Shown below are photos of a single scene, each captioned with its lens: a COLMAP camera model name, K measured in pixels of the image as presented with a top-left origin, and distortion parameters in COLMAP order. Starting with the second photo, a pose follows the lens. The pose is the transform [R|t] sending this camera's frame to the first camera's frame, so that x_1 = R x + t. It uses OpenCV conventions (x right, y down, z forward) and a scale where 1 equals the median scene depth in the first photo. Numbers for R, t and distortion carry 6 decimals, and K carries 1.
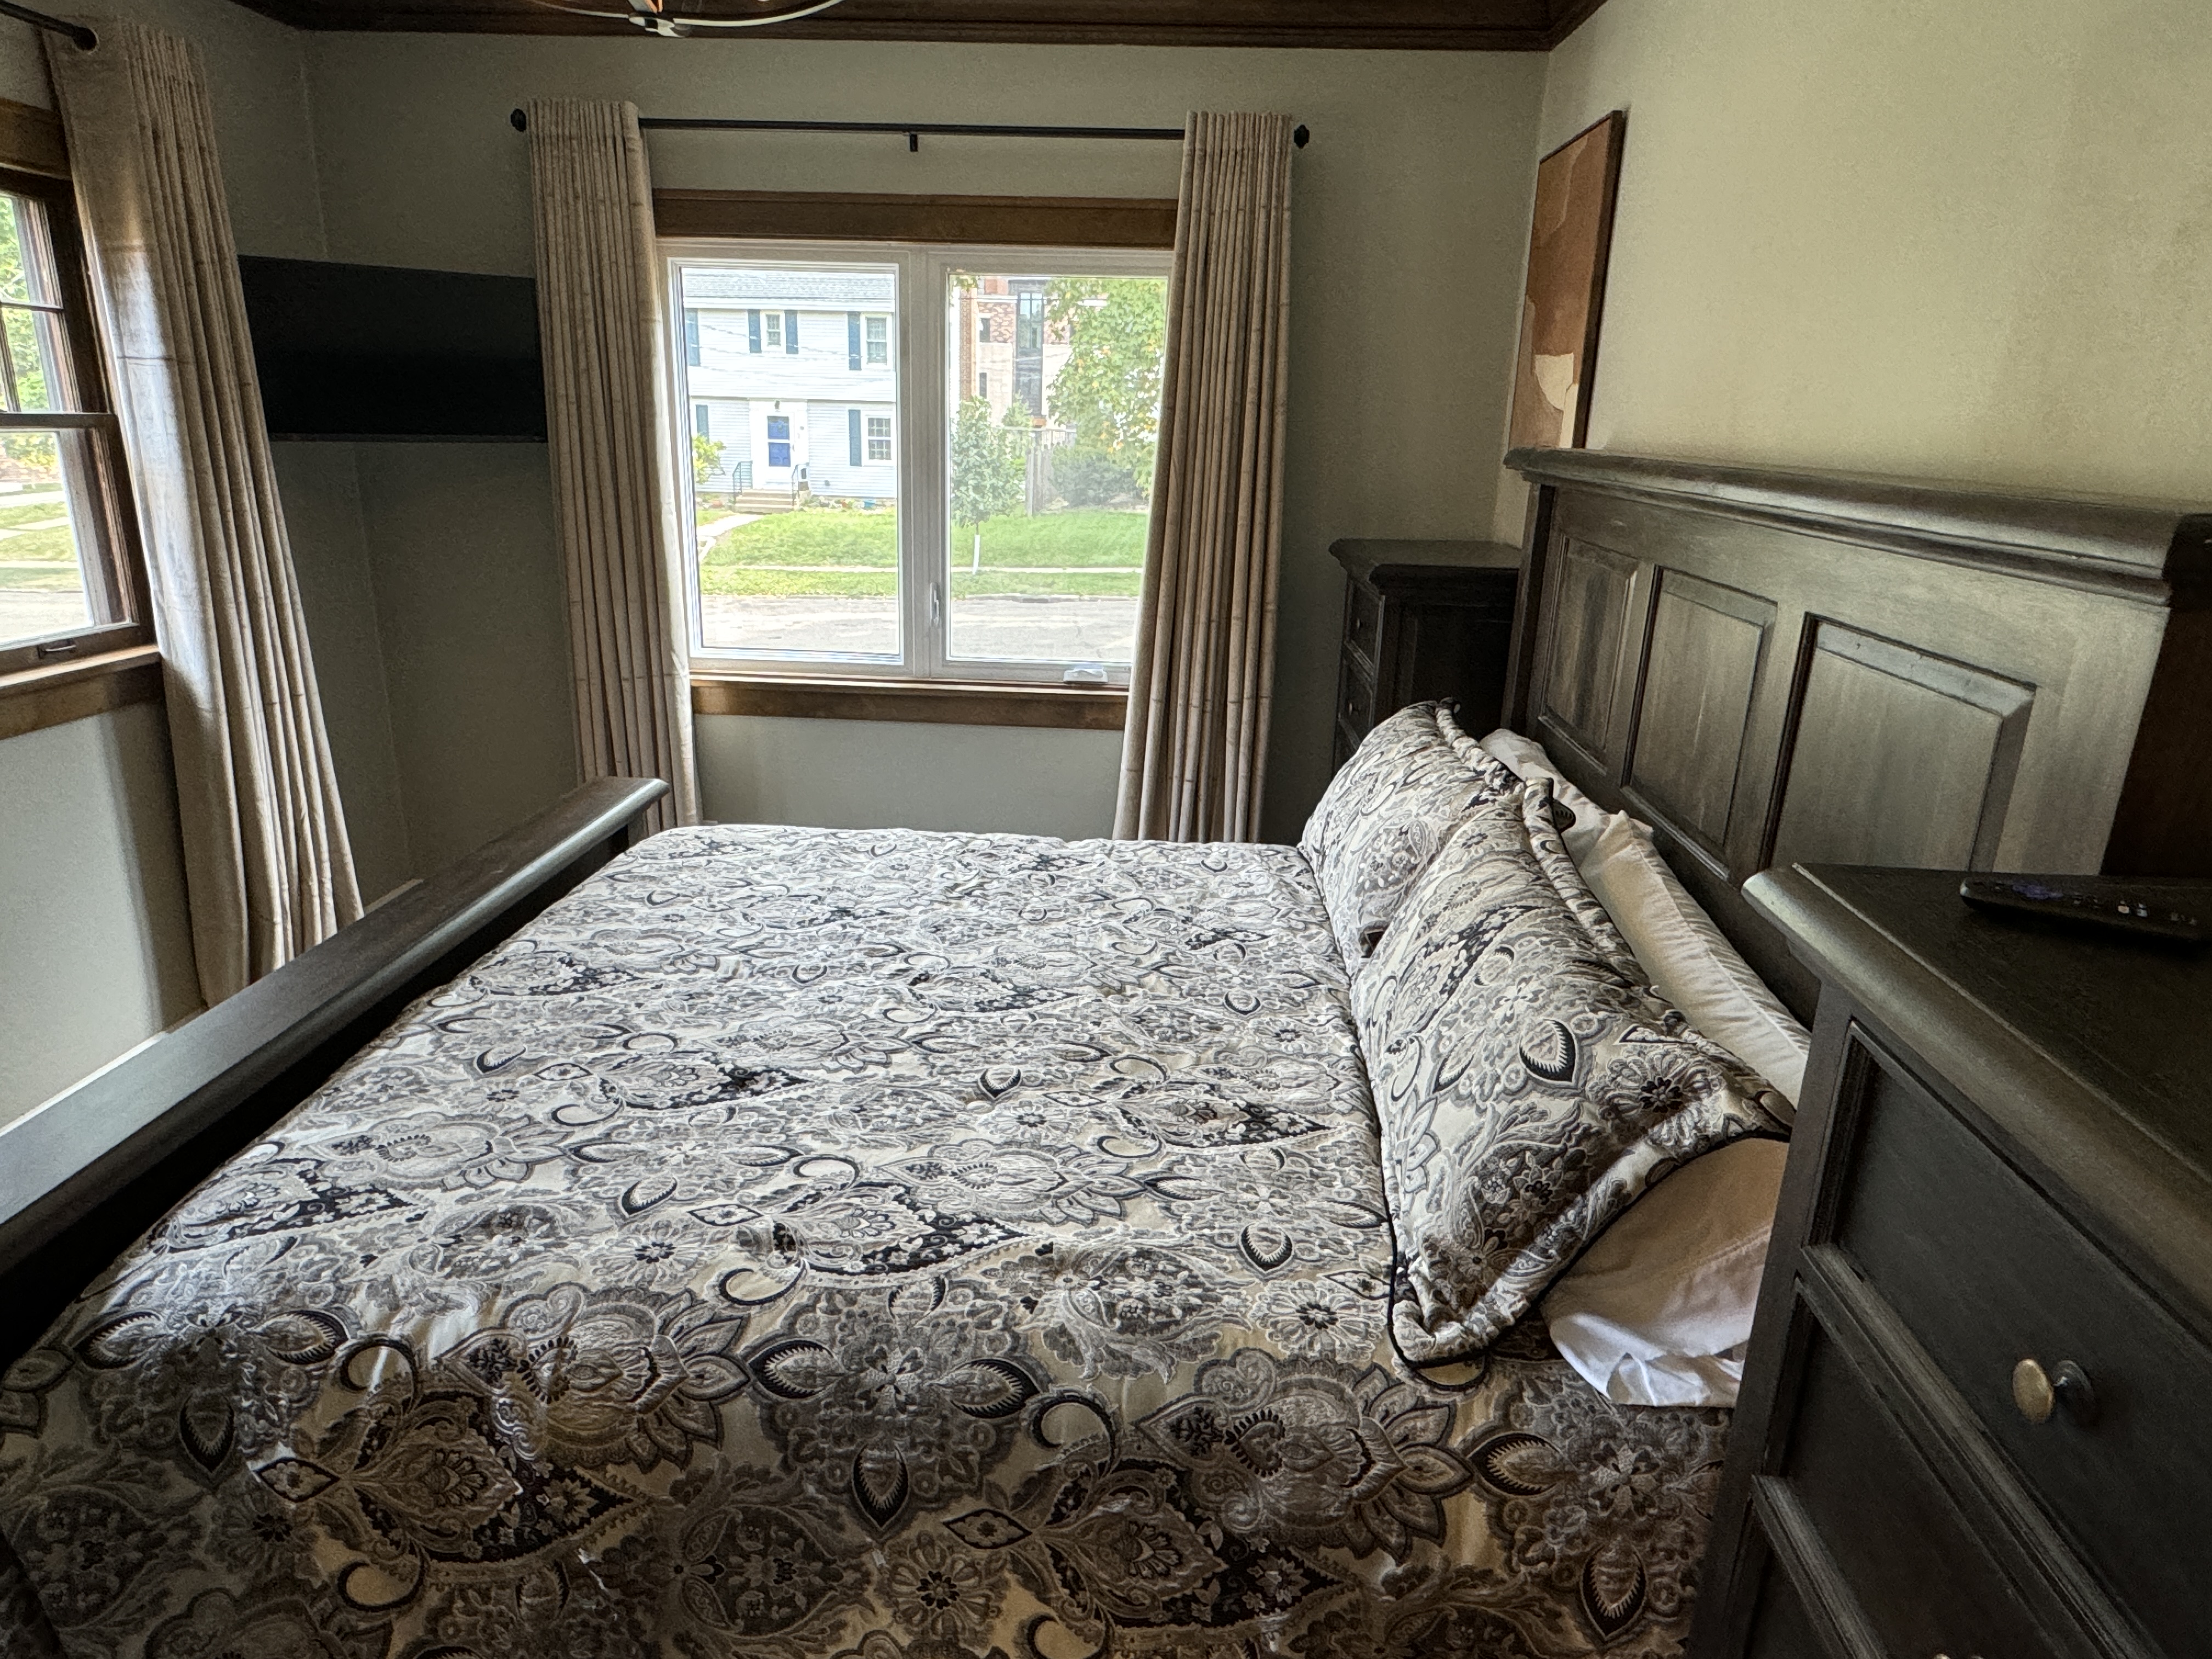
lens RADIAL K [[1348.0, 0, 1106.0], [0, 1348.0, 829.5], [0, 0, 1]] dist [-0.003801, -0.000930]
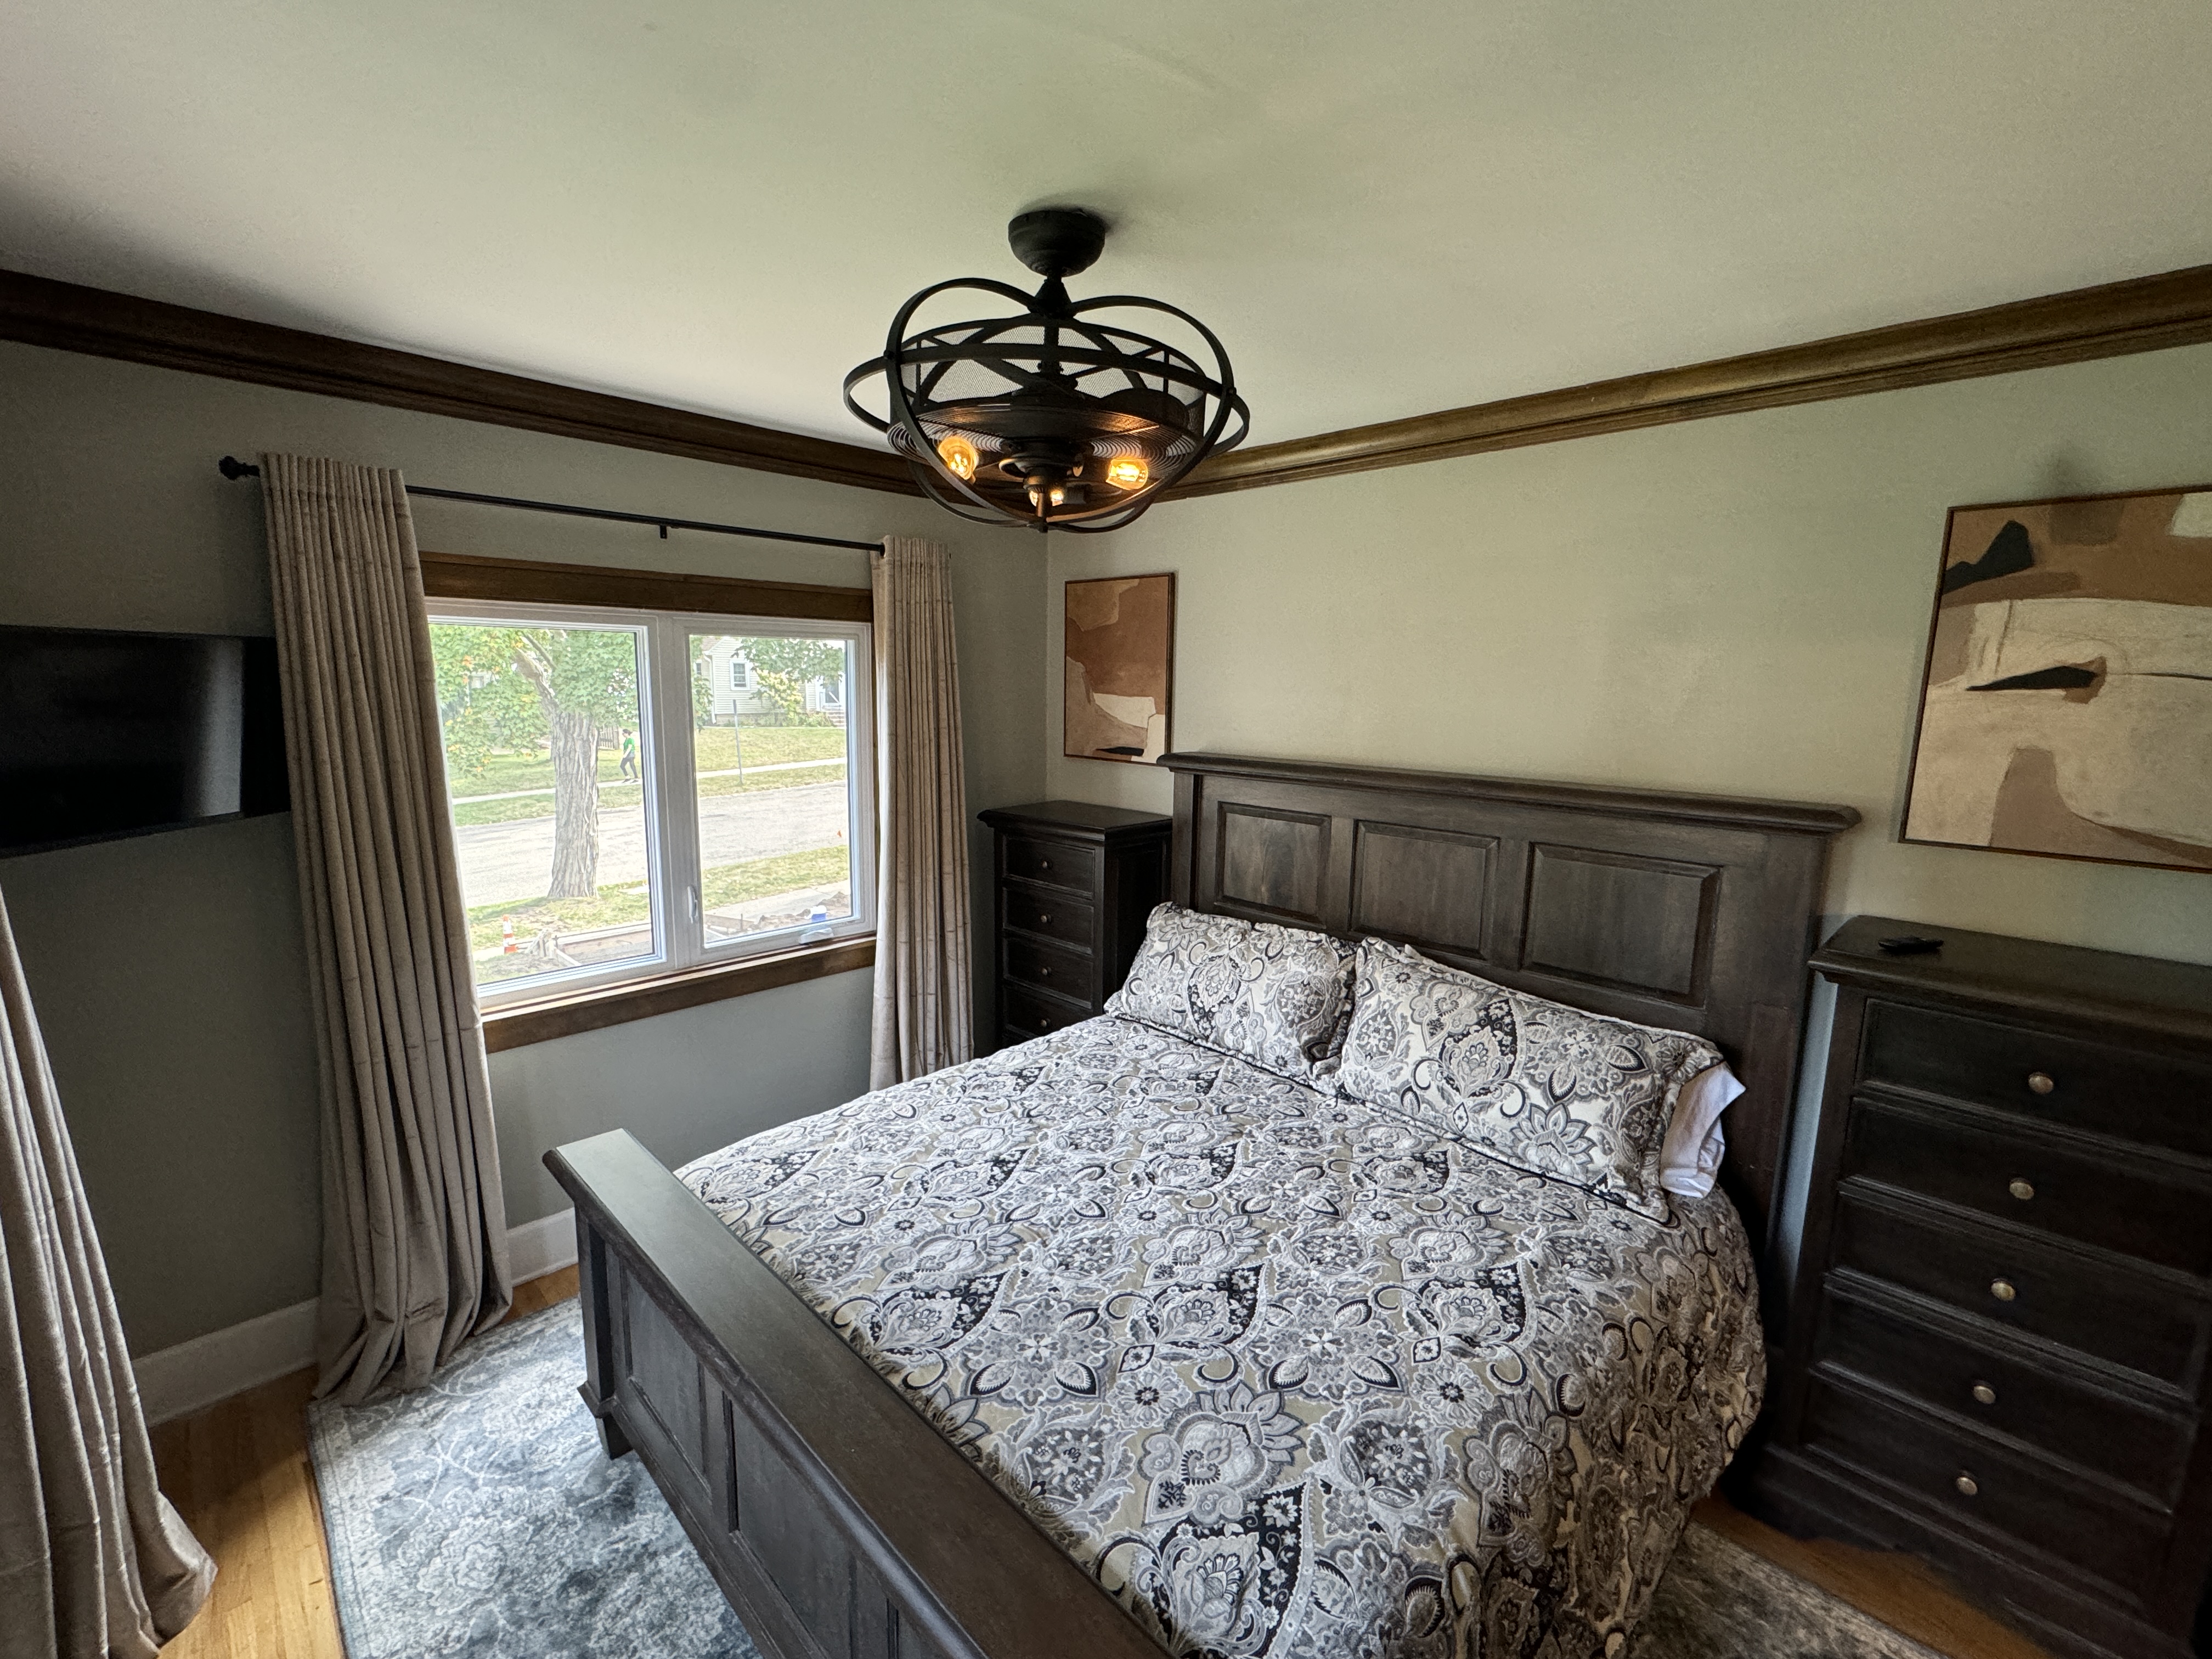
lens RADIAL K [[948.2, 0, 1110.8], [0, 948.2, 820.9], [0, 0, 1]] dist [0.000168, 0.000282]
pose [[0.664207, -0.128696, 0.736388, -0.927038], [0.225601, 0.973650, -0.033326, -0.247148], [-0.712694, 0.188266, 0.675739, 0.338896]]
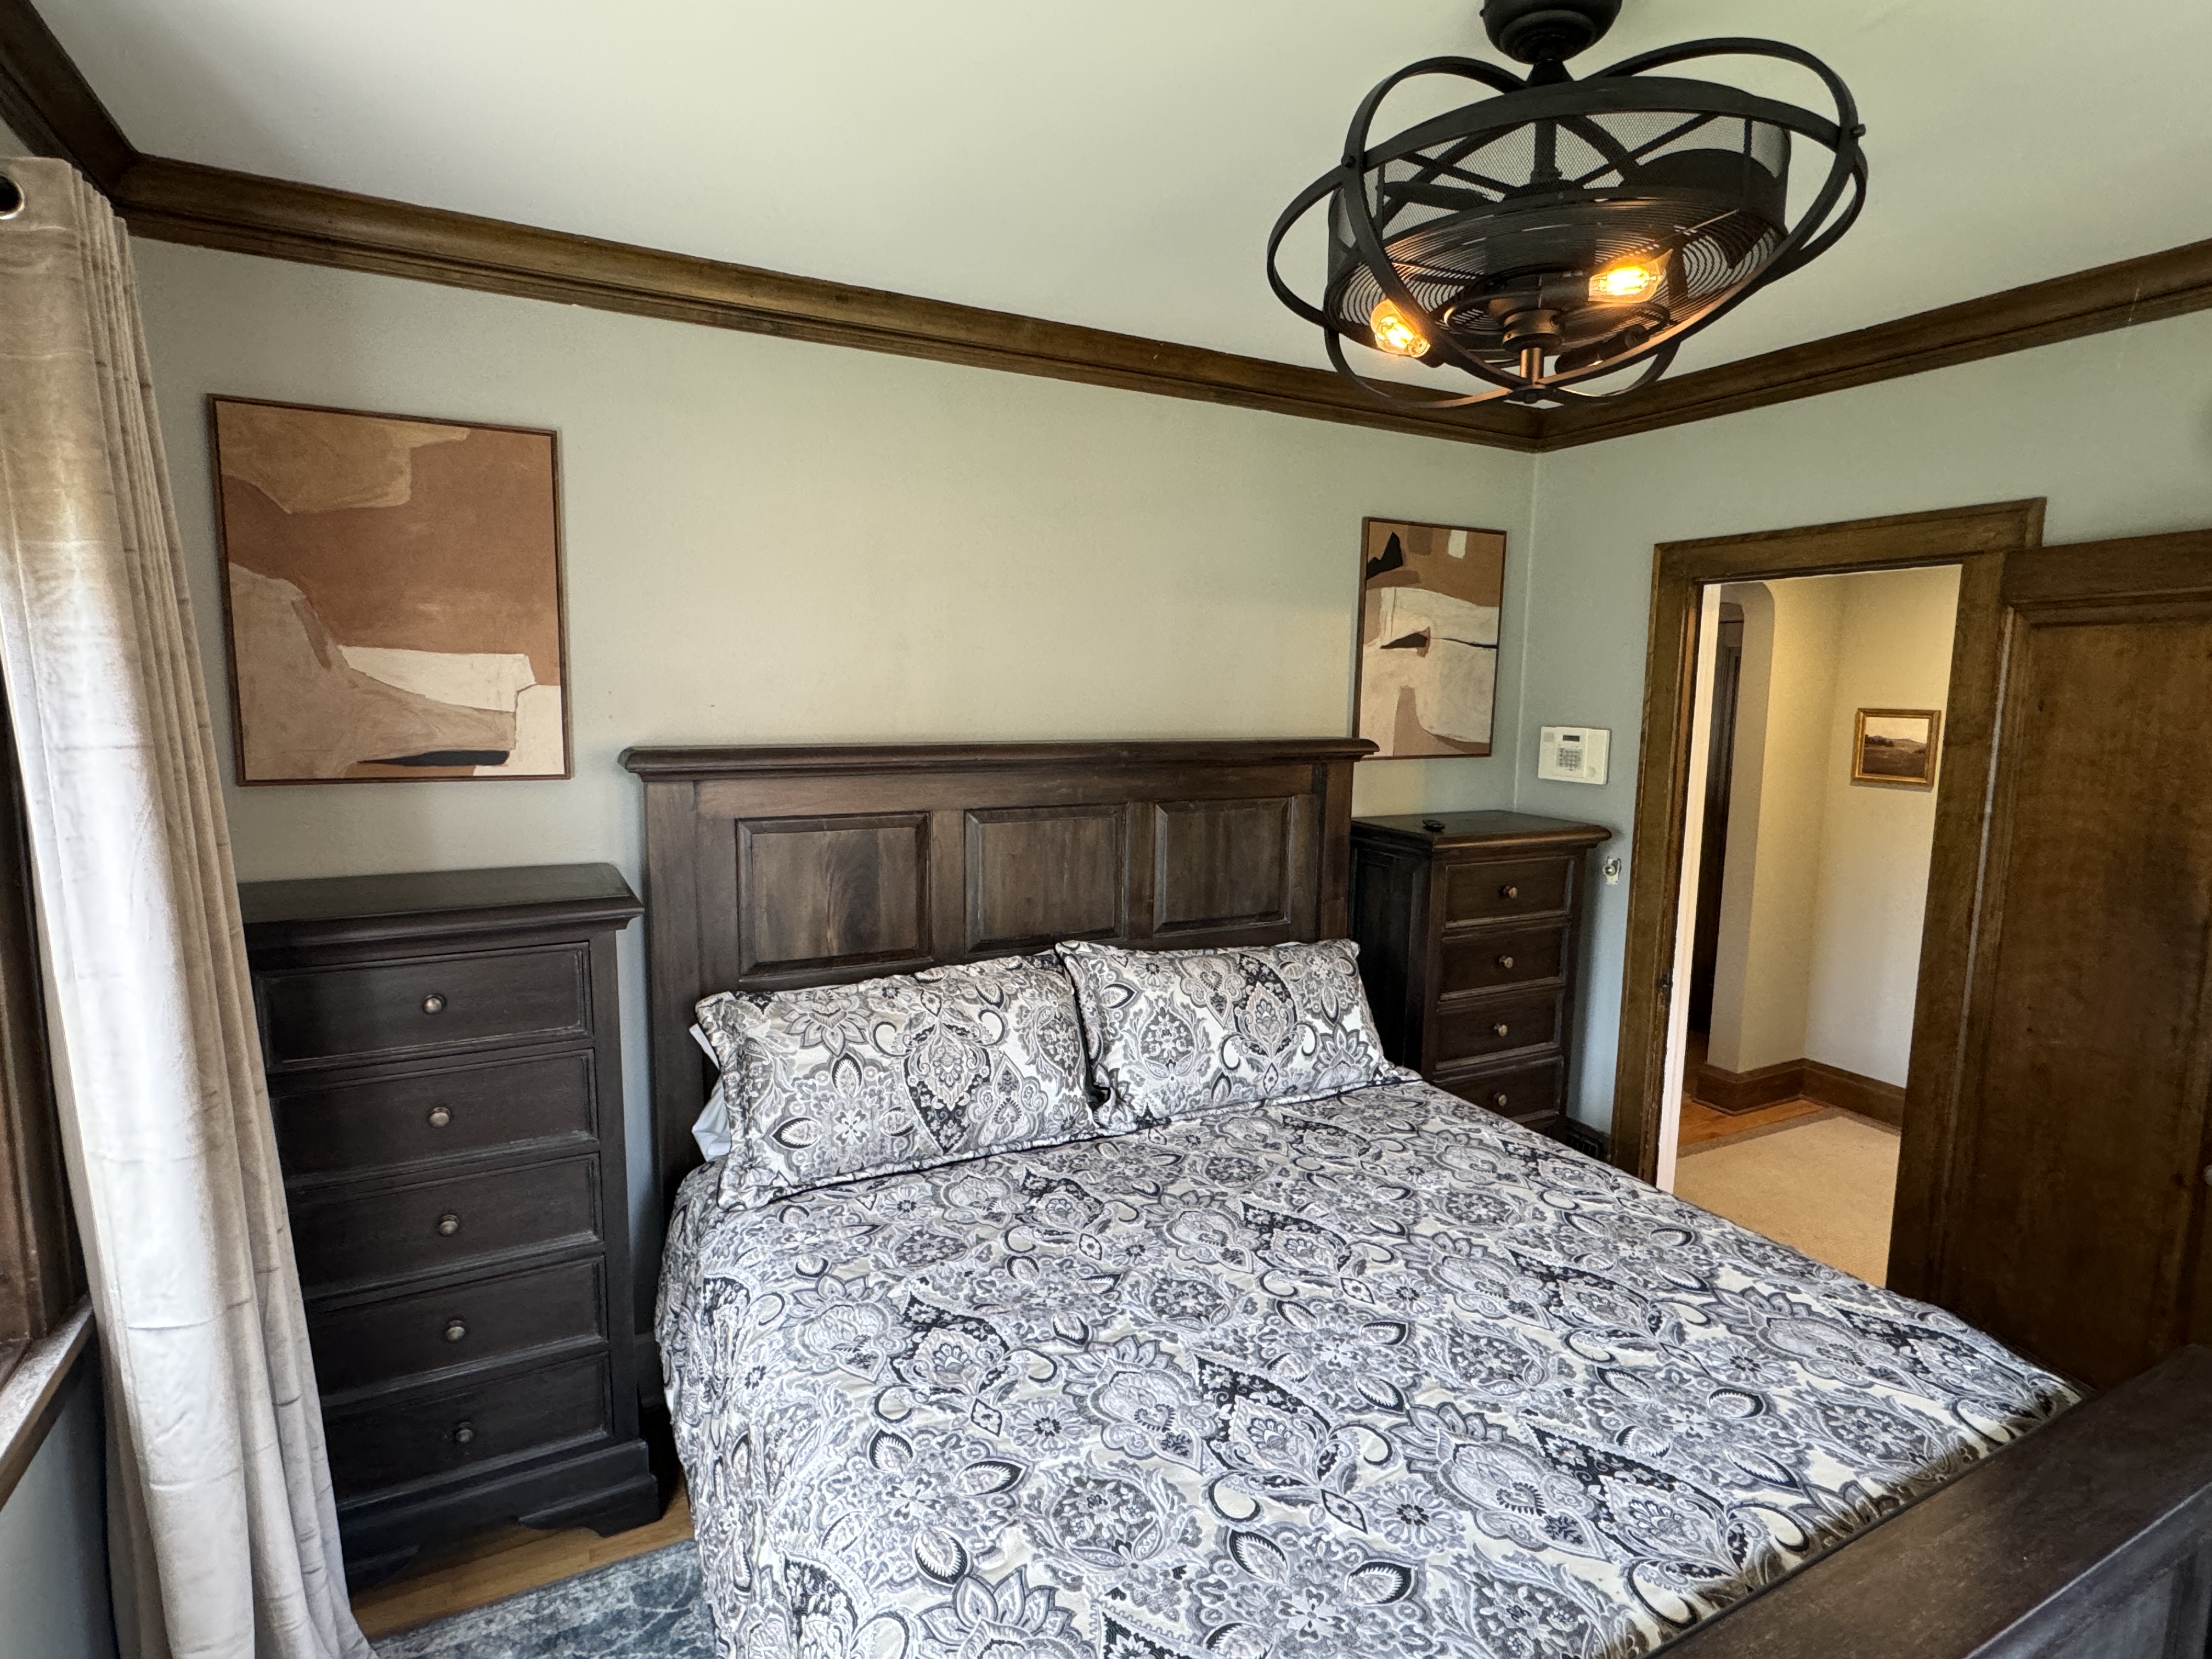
lens RADIAL K [[1116.6, 0, 1095.6], [0, 1116.6, 827.4], [0, 0, 1]] dist [-0.003472, -0.000497]
pose [[-0.504967, -0.143035, 0.851204, -0.822871], [0.231535, 0.927583, 0.293225, -0.560139], [-0.831504, 0.345153, -0.435282, 1.554212]]
